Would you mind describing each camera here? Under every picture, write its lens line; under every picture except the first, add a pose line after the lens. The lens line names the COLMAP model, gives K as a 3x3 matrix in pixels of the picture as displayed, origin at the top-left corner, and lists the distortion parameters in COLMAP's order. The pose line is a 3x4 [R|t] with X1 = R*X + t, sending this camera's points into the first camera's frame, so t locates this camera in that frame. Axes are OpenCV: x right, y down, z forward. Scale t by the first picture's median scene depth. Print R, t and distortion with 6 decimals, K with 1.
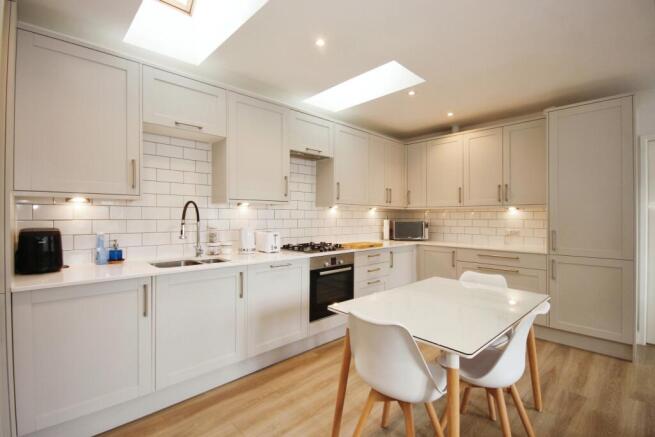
lens RADIAL K [[302.9, 0, 333.5], [0, 302.9, 212.6], [0, 0, 1]] dist [0.001371, -0.002507]
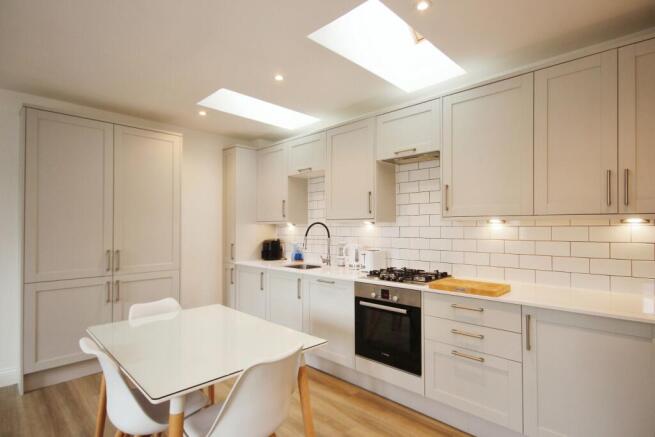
lens RADIAL K [[337.0, 0, 329.1], [0, 337.0, 228.5], [0, 0, 1]] dist [0.005989, 0.002423]
pose [[0.020968, -0.014699, -0.999672, 0.839091], [-0.003551, 0.999885, -0.014776, 0.007884], [0.999774, 0.003859, 0.020914, 0.827602]]
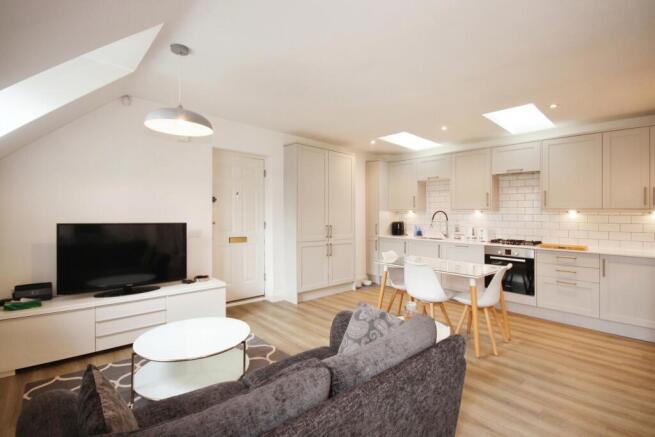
lens RADIAL K [[302.9, 0, 333.9], [0, 302.9, 212.0], [0, 0, 1]] dist [0.001371, -0.002507]
pose [[-0.019427, -0.027752, -0.999426, 1.353770], [-0.021099, 0.999403, -0.027341, 0.035015], [0.999589, 0.020556, -0.020001, 0.240628]]
